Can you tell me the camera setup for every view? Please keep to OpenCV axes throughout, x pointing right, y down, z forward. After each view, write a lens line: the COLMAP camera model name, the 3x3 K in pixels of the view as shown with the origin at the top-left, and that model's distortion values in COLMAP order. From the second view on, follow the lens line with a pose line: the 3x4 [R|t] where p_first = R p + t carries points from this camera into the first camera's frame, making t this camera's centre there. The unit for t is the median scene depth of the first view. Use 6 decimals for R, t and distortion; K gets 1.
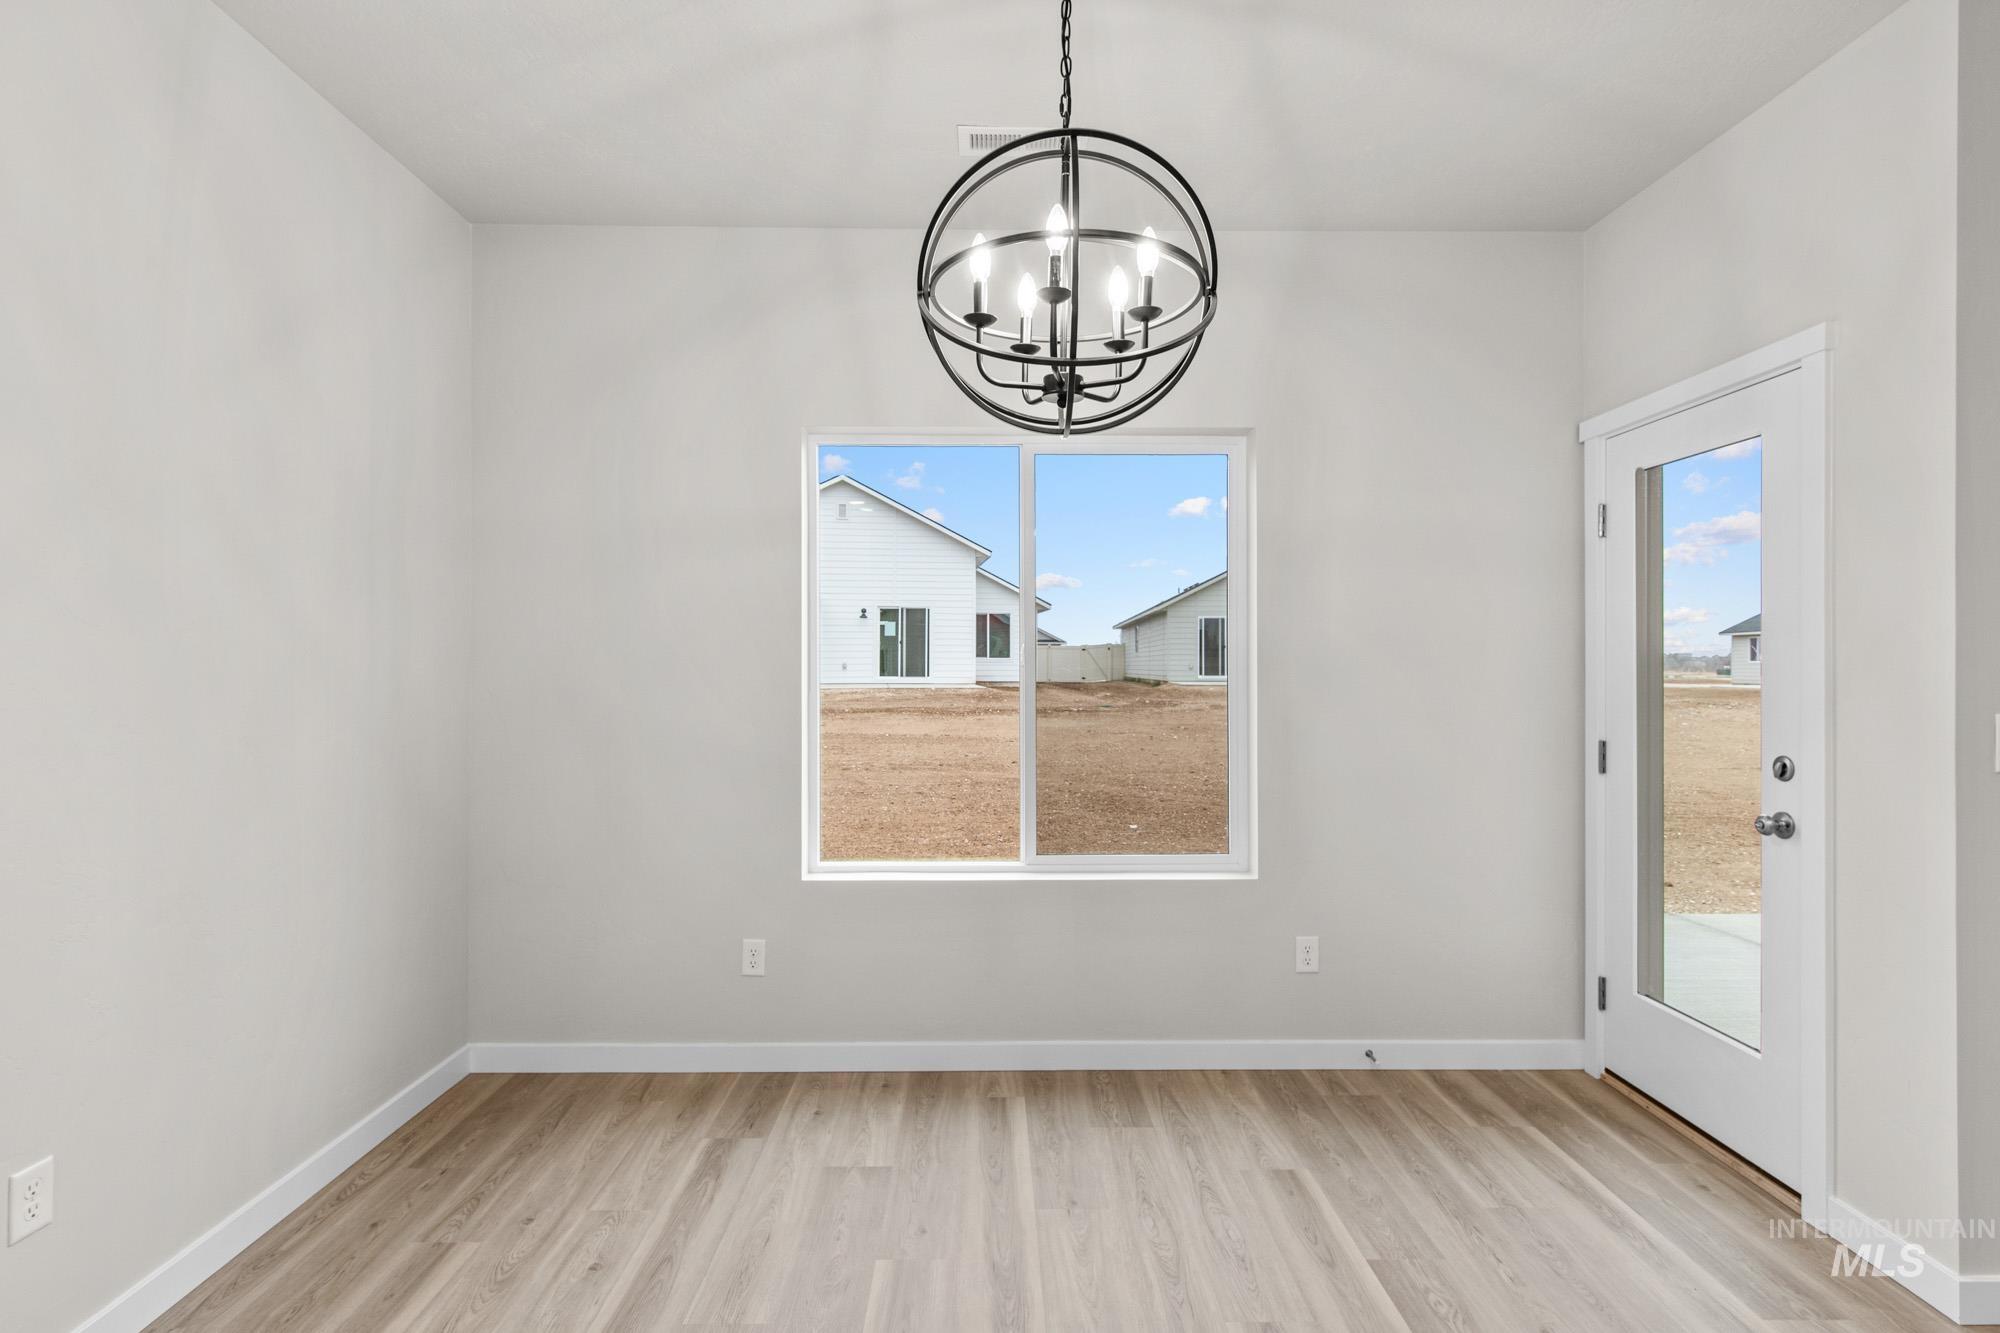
lens RADIAL K [[980.1, 0, 1001.0], [0, 980.1, 683.3], [0, 0, 1]] dist [0.009174, -0.001065]
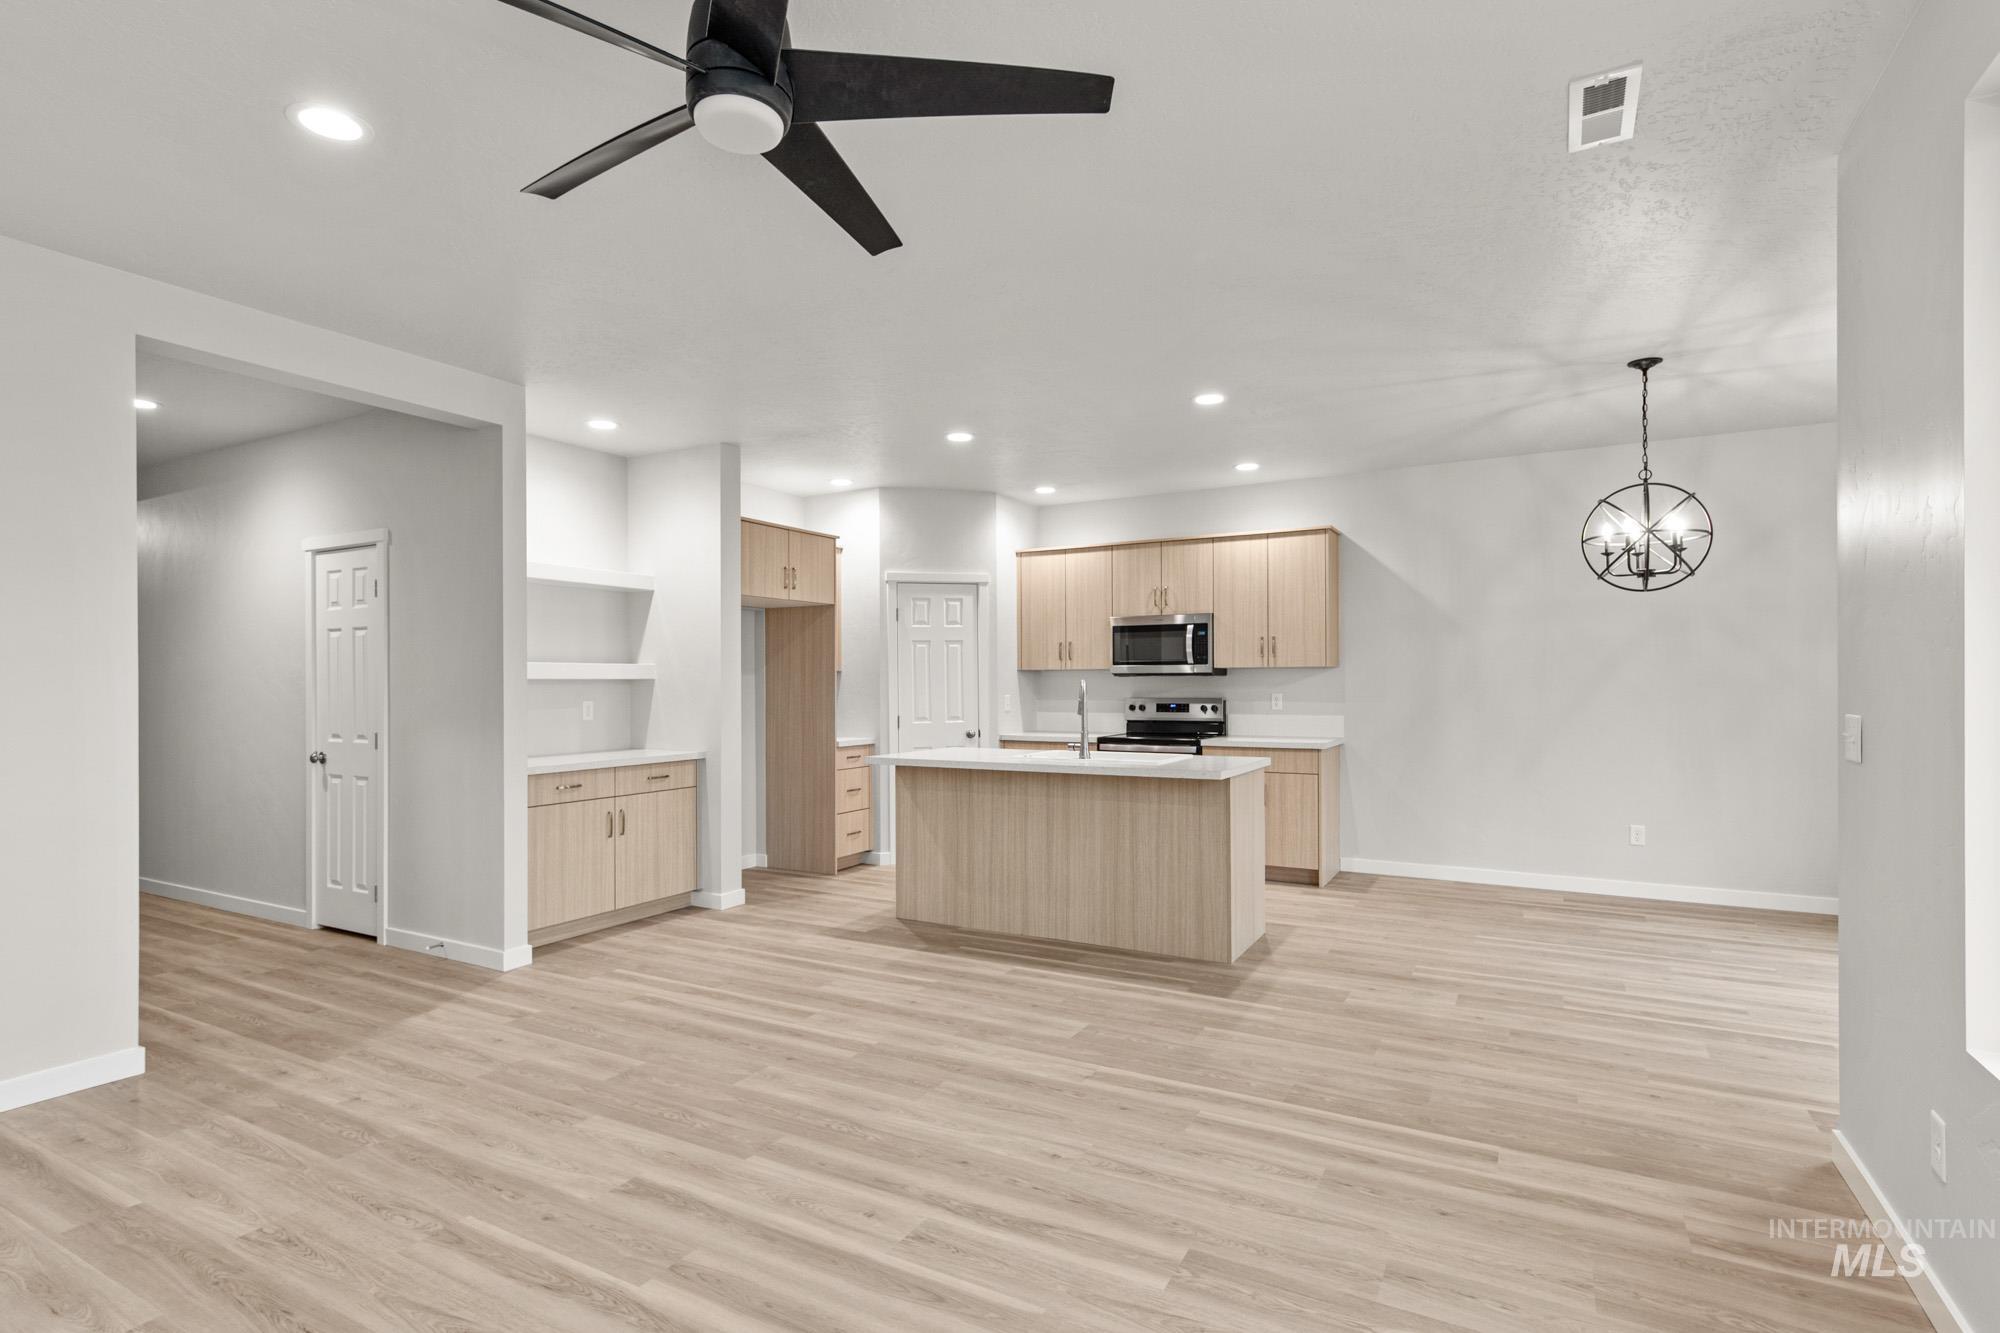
lens RADIAL K [[980.1, 0, 1010.6], [0, 980.1, 679.1], [0, 0, 1]] dist [0.009174, -0.001065]
pose [[-0.491948, 0.007106, -0.870596, 0.215706], [-0.007618, 0.999893, 0.012466, -0.002520], [0.870591, 0.012765, -0.491841, 0.053147]]
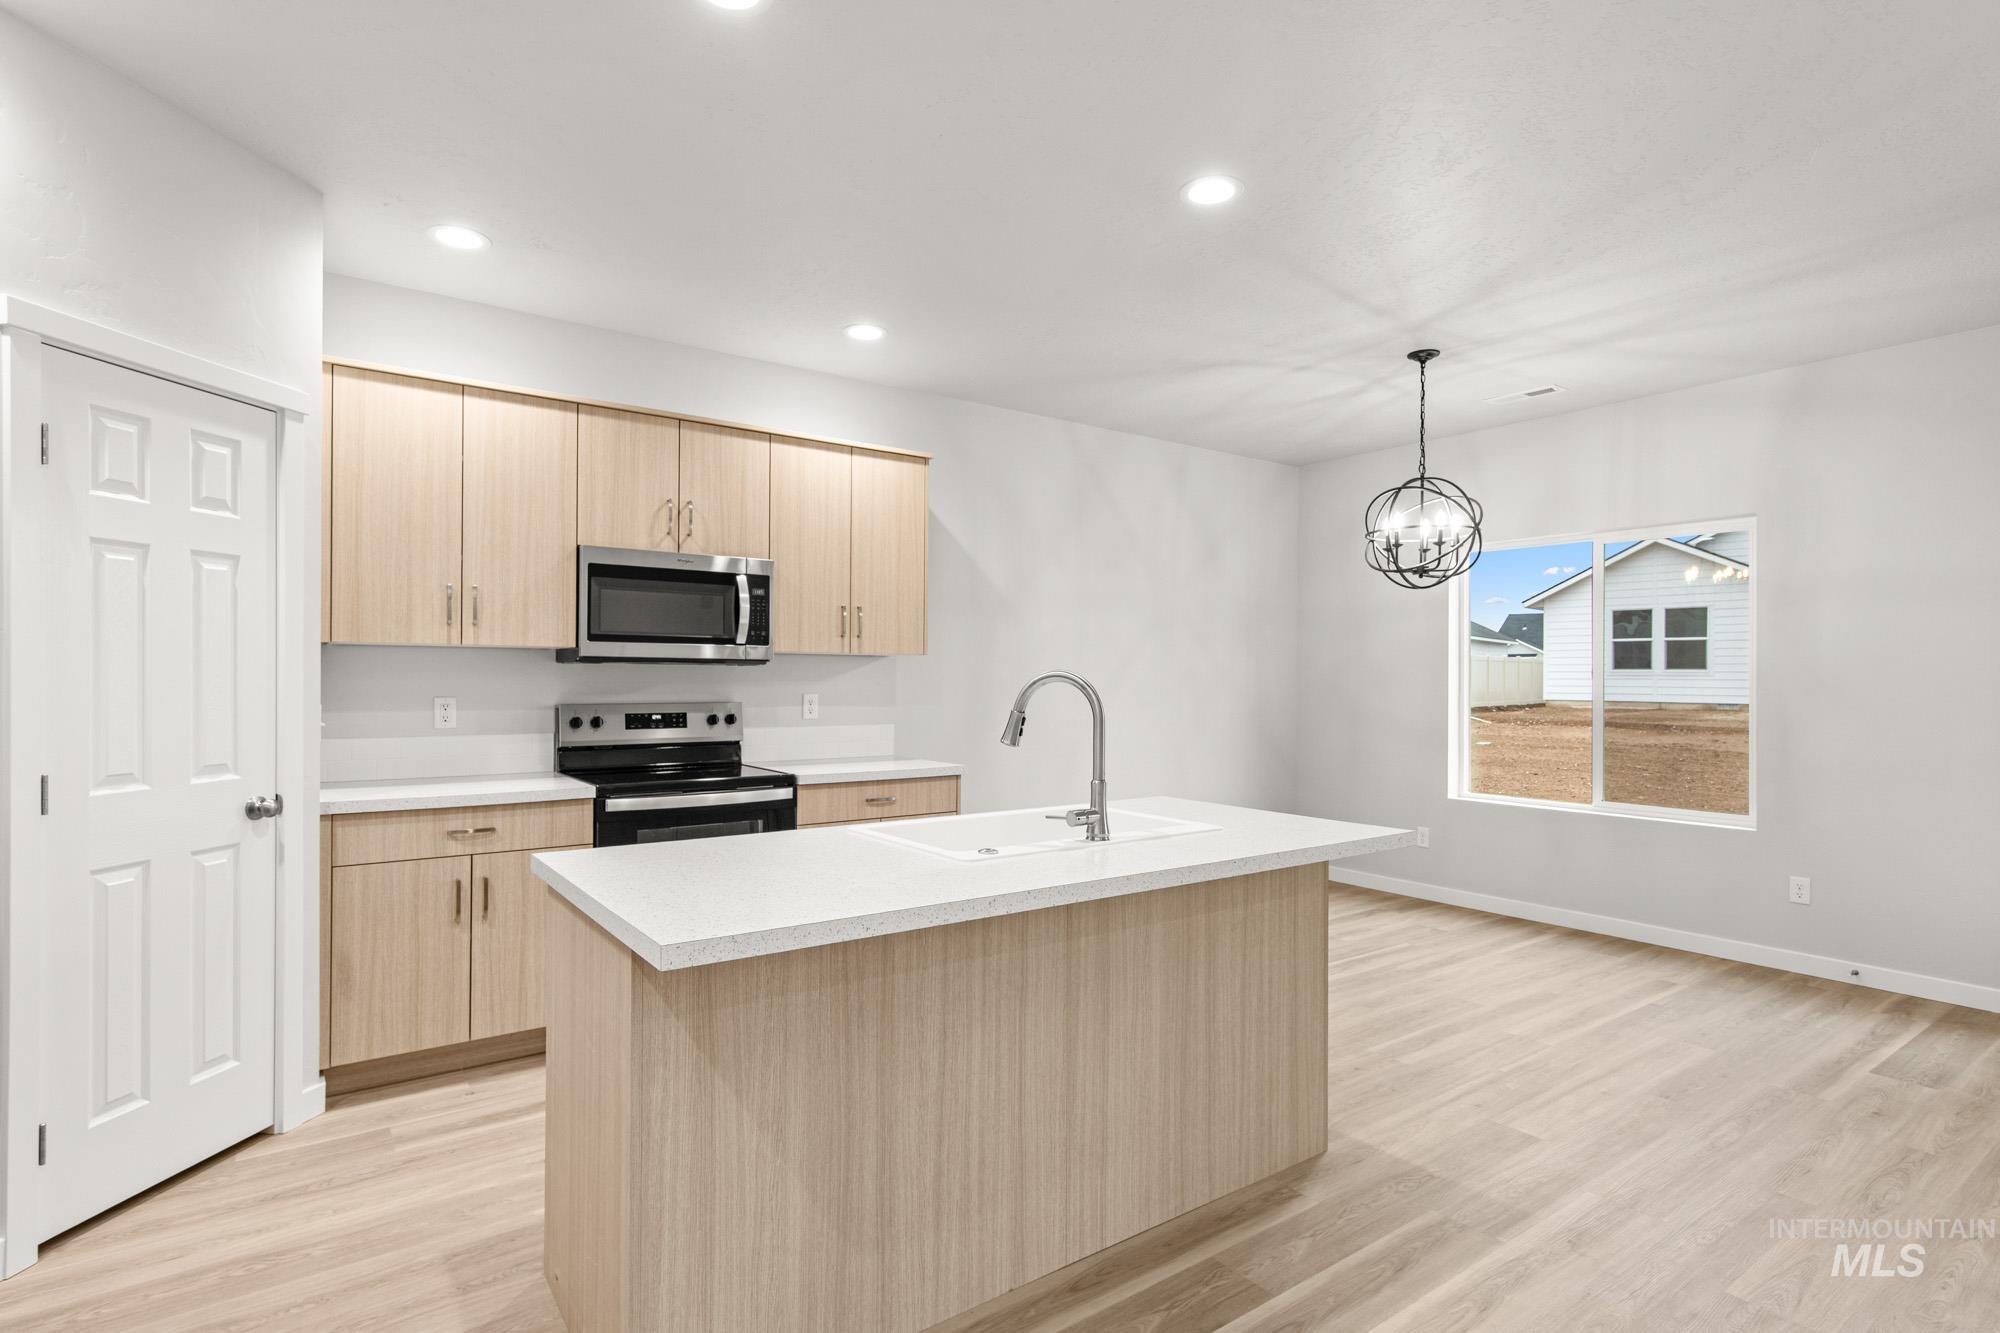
lens RADIAL K [[980.0, 0, 967.9], [0, 980.0, 677.0], [0, 0, 1]] dist [0.008683, -0.001704]
pose [[0.567946, 0.010203, -0.823002, 0.101855], [-0.025207, 0.999670, -0.005002, 0.001493], [0.822679, 0.023587, 0.568016, -0.098656]]
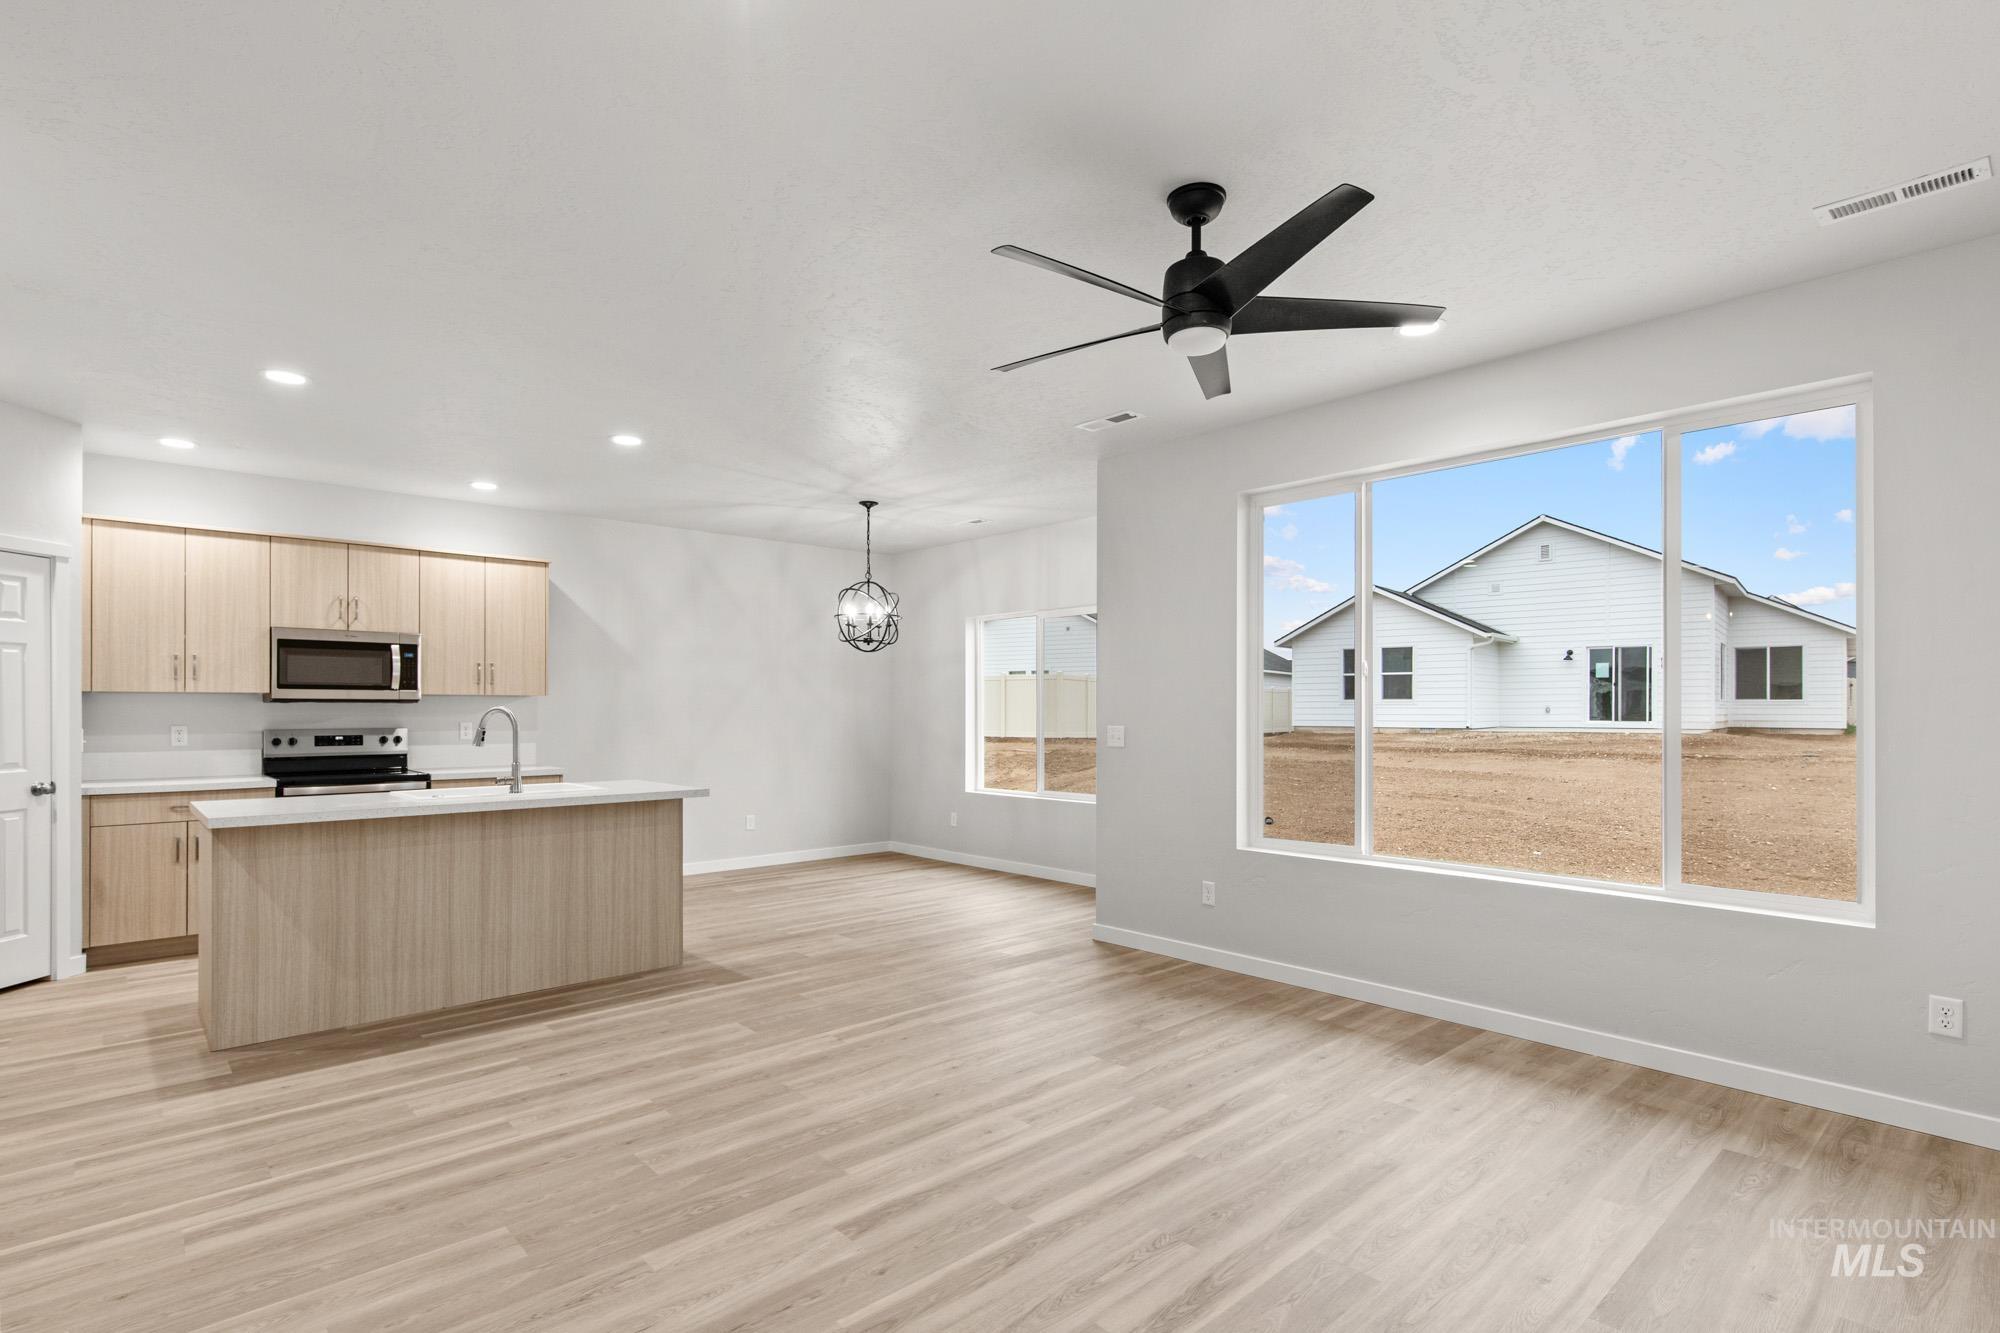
lens RADIAL K [[980.1, 0, 976.5], [0, 980.1, 706.4], [0, 0, 1]] dist [0.009174, -0.001065]
pose [[0.661792, 0.004334, -0.749675, 0.228599], [-0.018208, 0.999781, -0.010293, 0.000339], [0.749466, 0.020462, 0.661726, -0.091940]]
